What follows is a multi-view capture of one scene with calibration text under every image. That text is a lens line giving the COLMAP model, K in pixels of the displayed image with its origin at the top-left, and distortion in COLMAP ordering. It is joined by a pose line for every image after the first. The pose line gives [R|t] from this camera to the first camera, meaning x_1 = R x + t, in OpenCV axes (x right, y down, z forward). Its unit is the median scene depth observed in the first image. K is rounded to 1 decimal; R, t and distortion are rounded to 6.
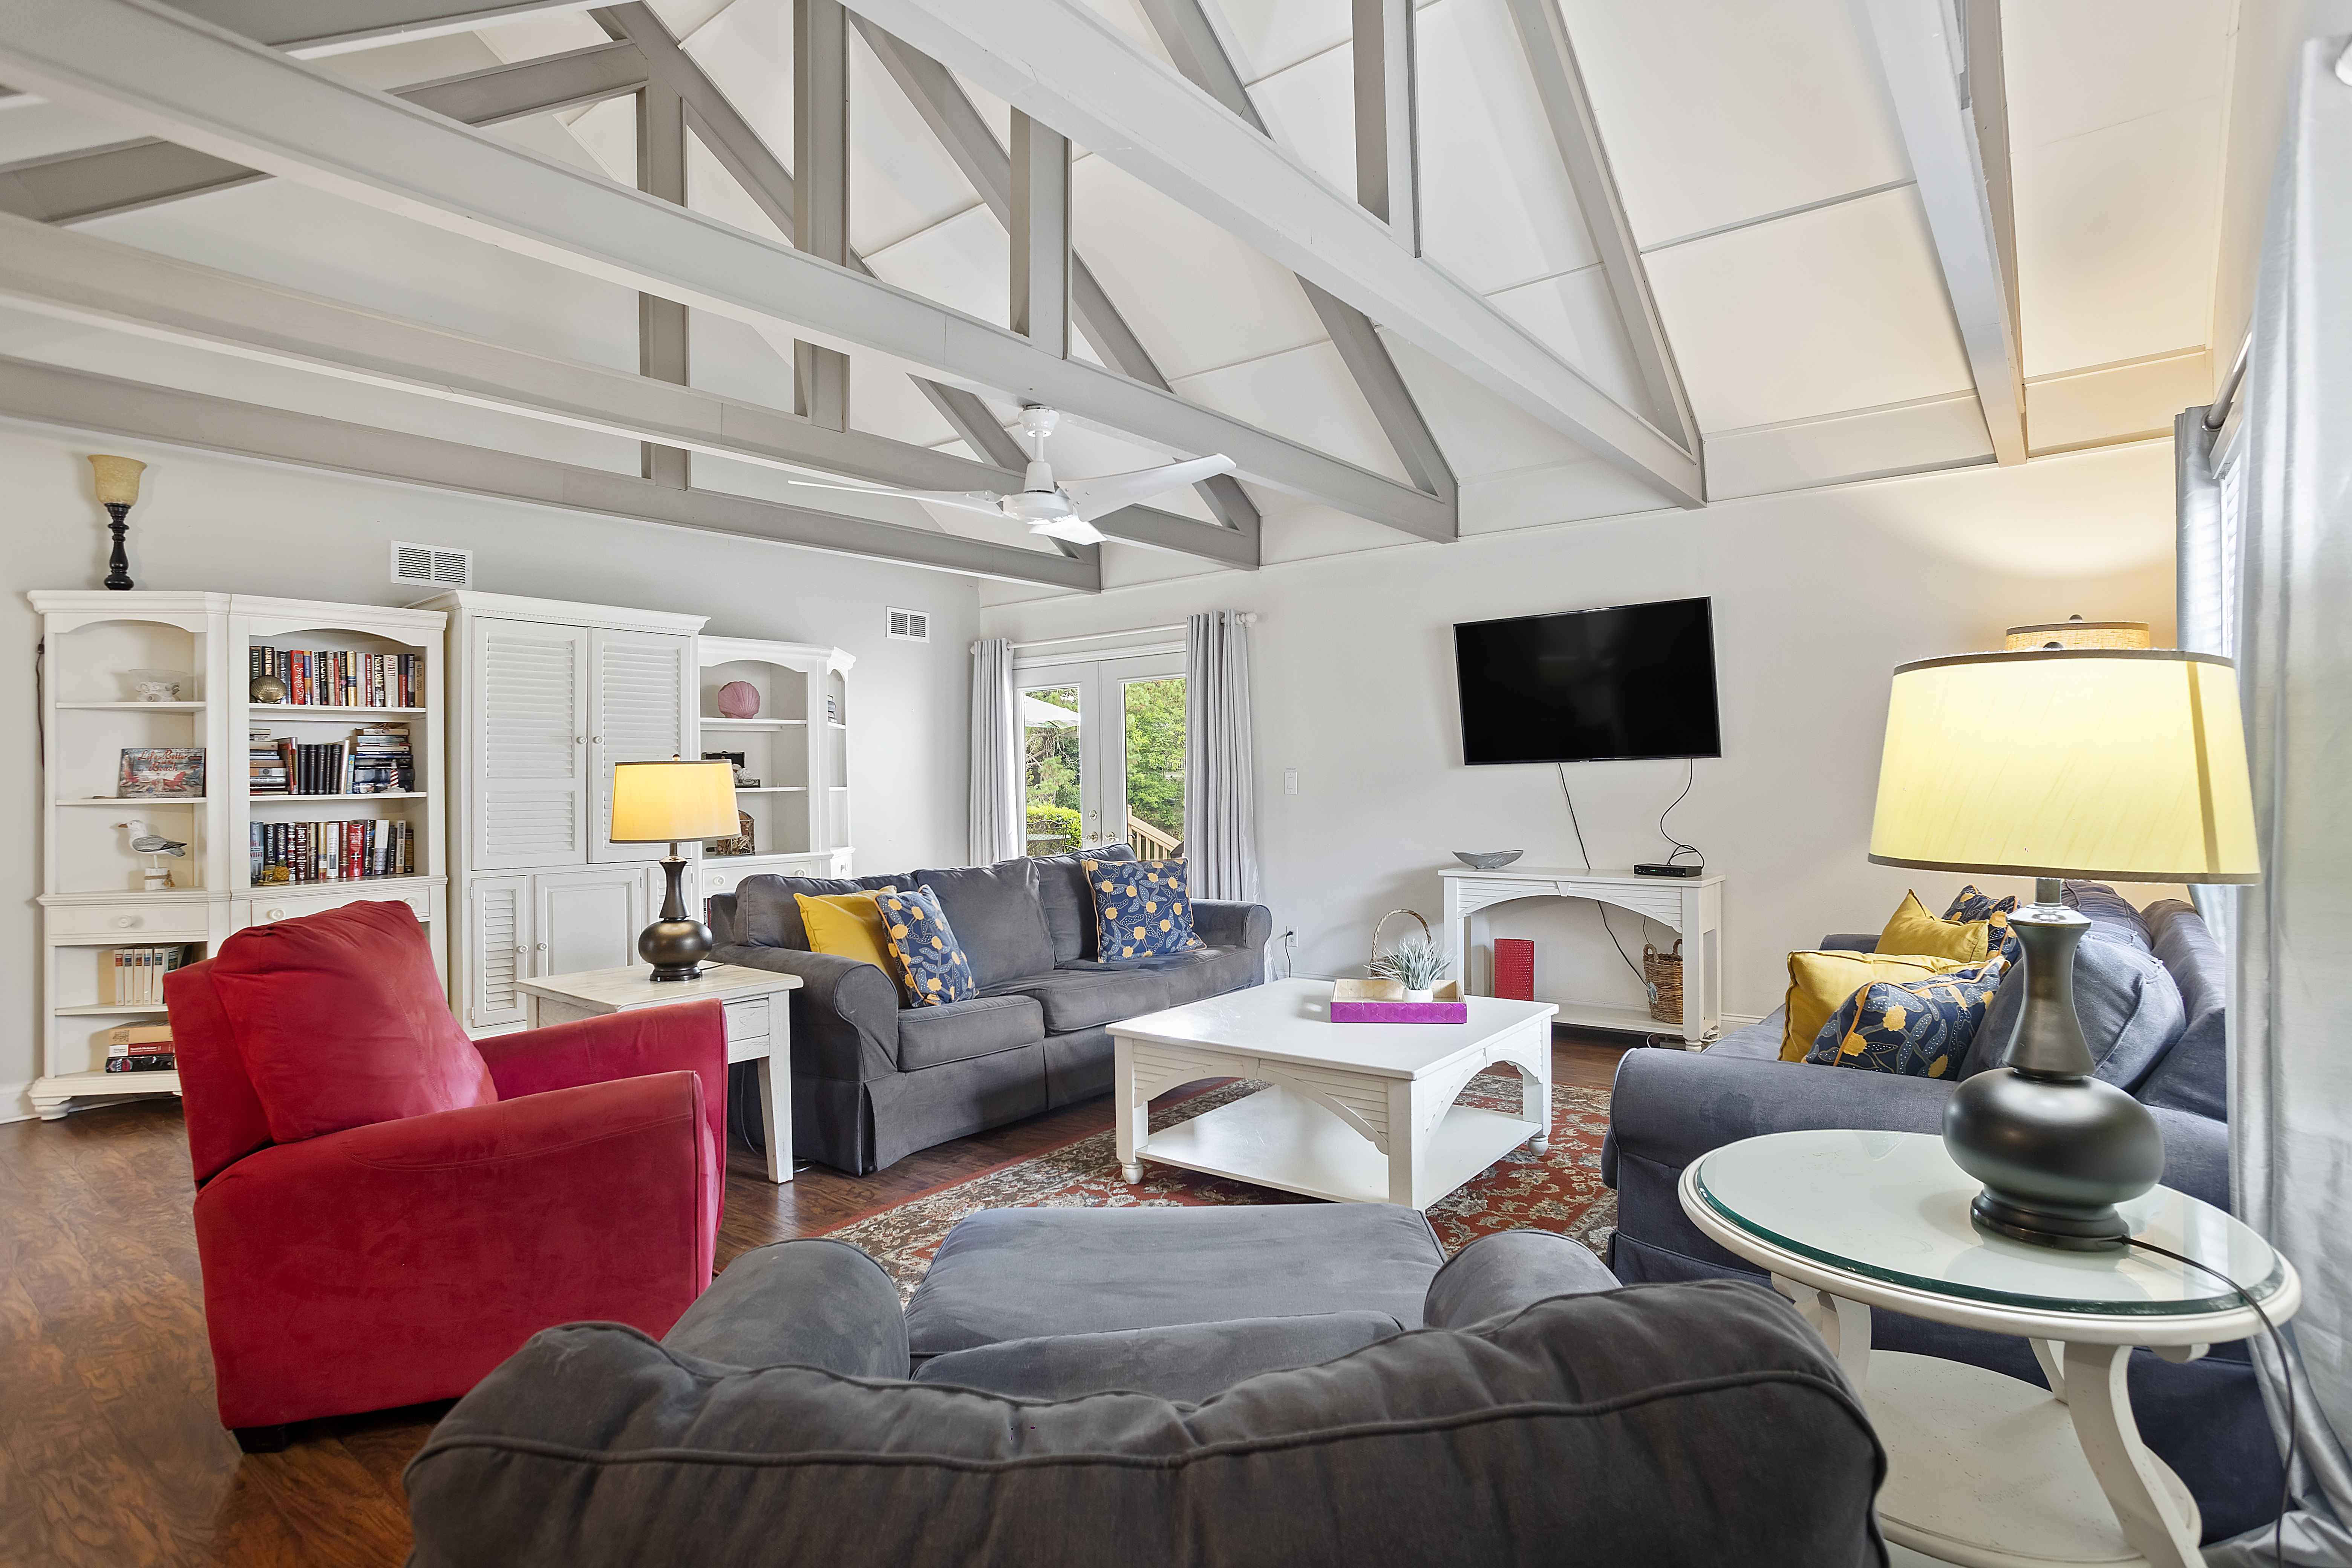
lens RADIAL K [[1150.1, 0, 1232.8], [0, 1150.1, 758.2], [0, 0, 1]] dist [-0.063669, 0.020043]
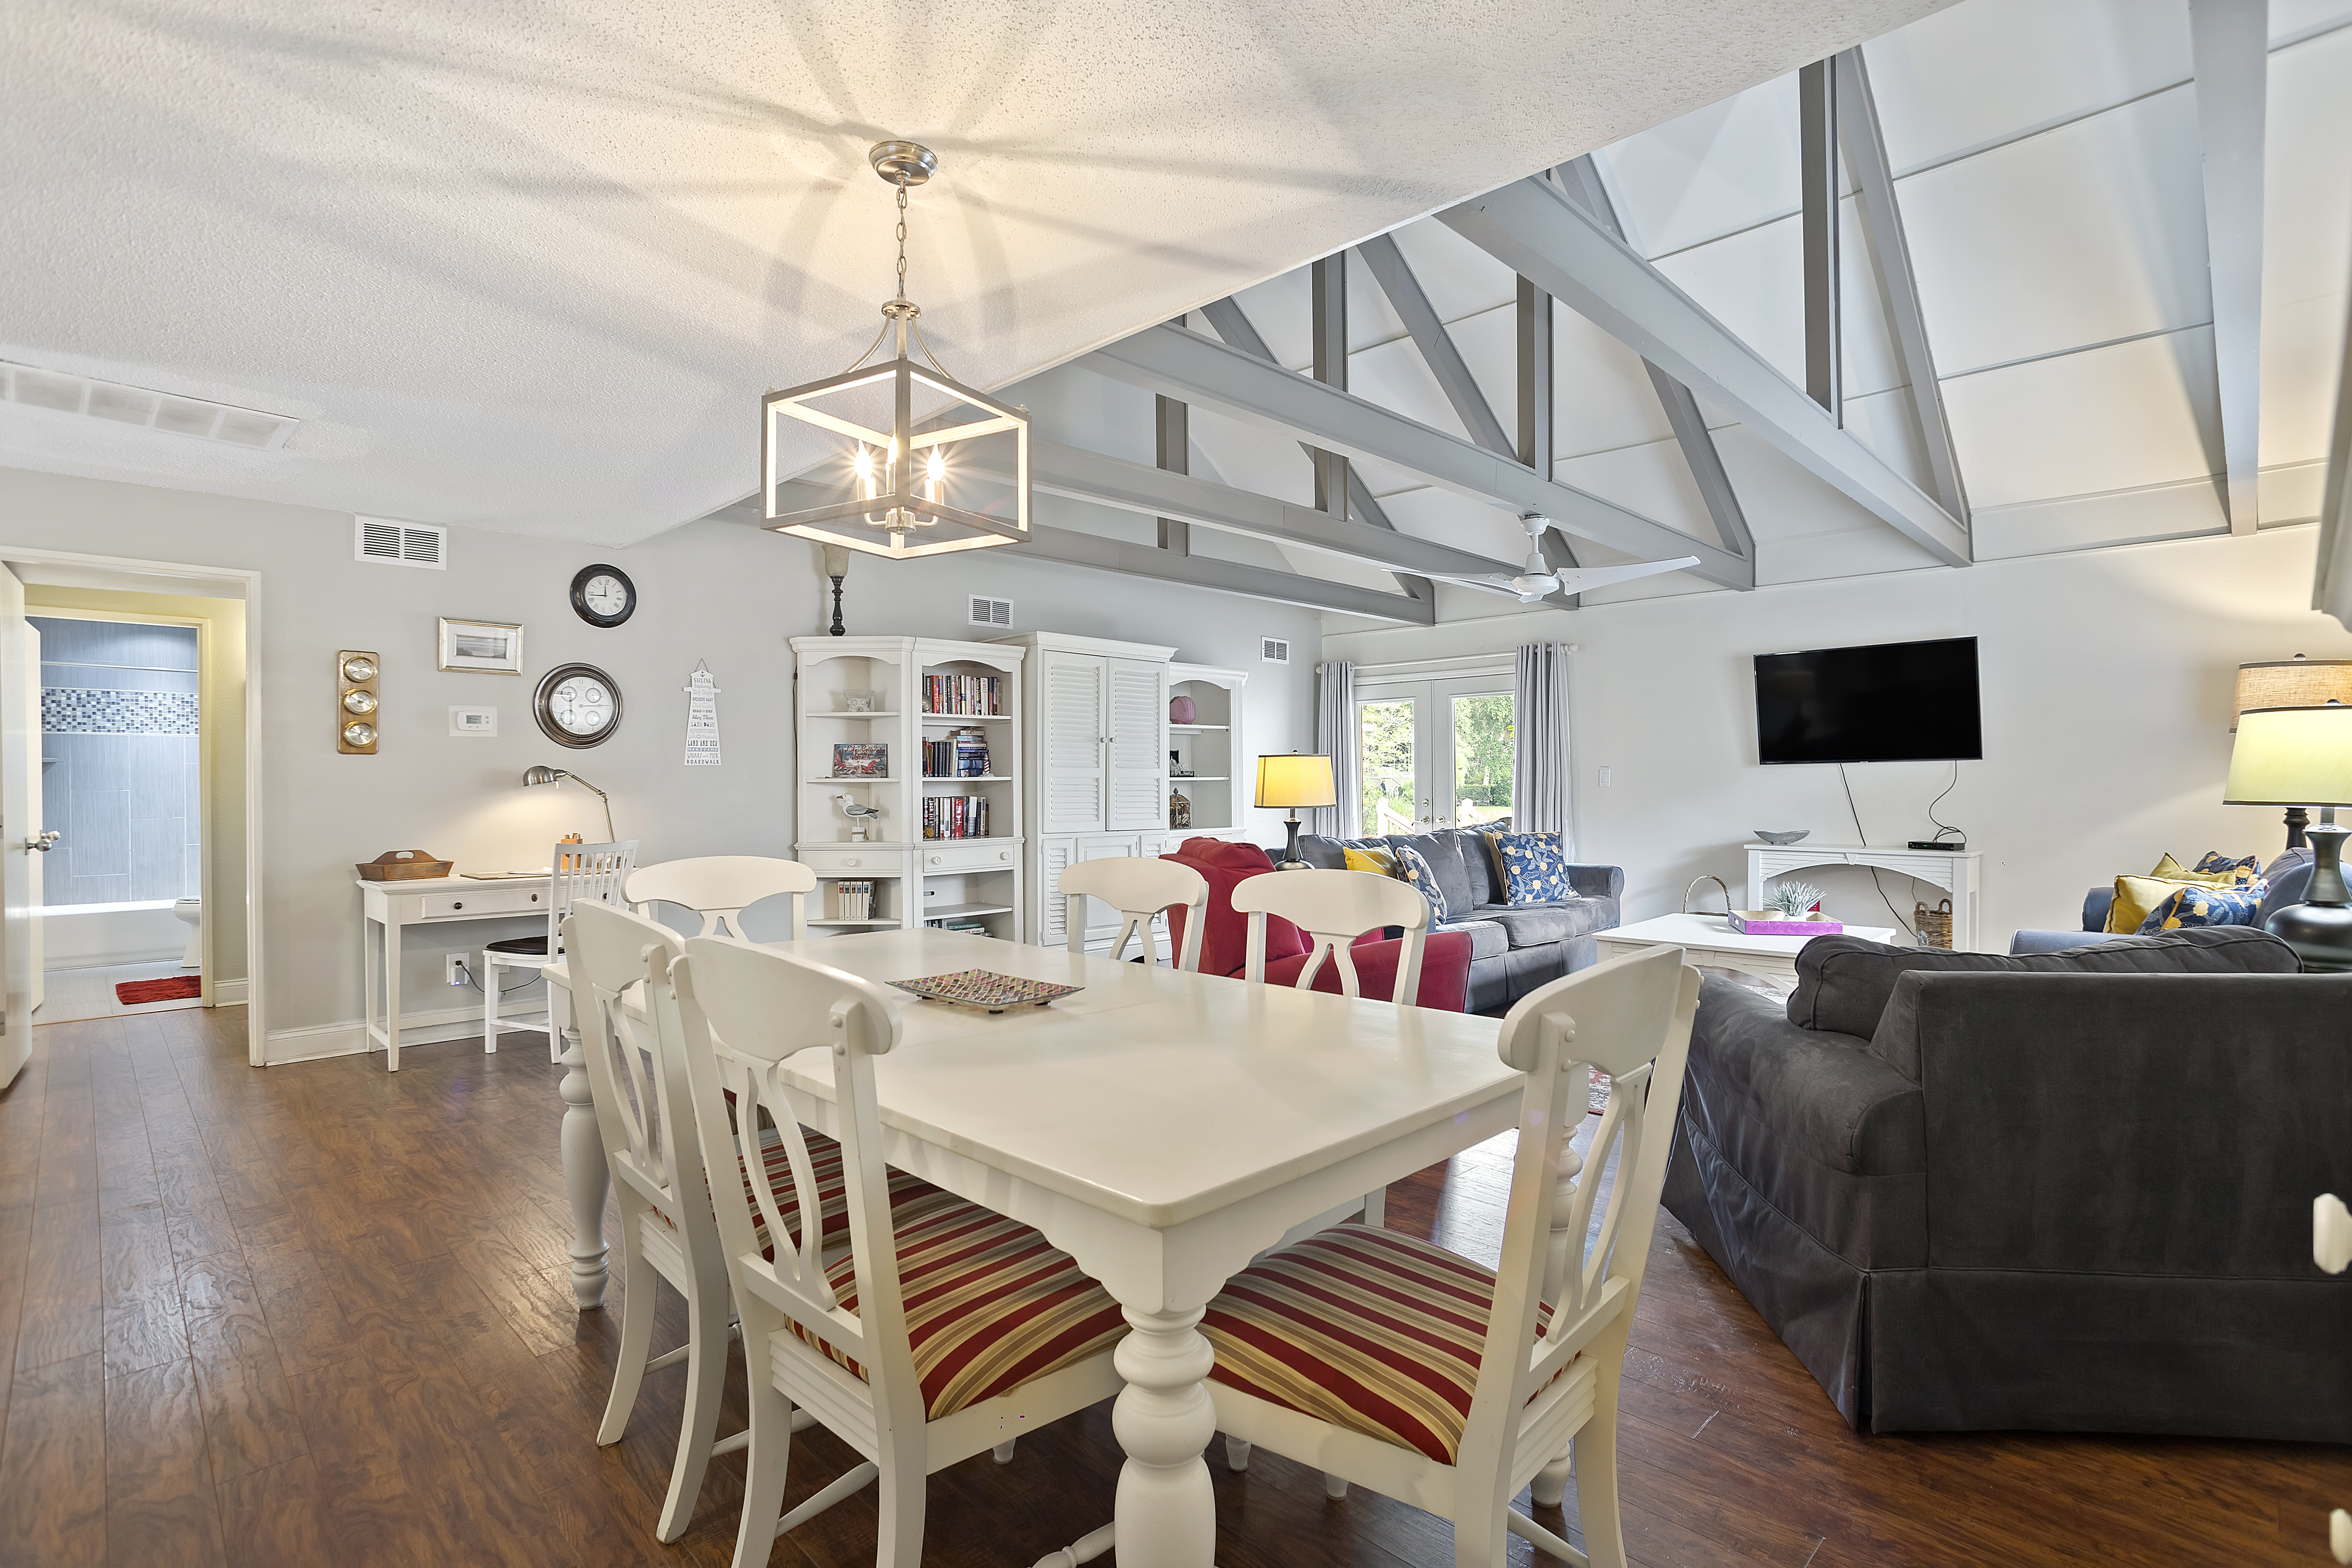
lens RADIAL K [[1150.1, 0, 1157.4], [0, 1150.1, 780.3], [0, 0, 1]] dist [-0.063669, 0.020043]
pose [[0.992314, 0.009839, -0.123352, -0.358325], [-0.007836, 0.999830, 0.016708, 0.009303], [0.123495, -0.015613, 0.992222, -0.393589]]
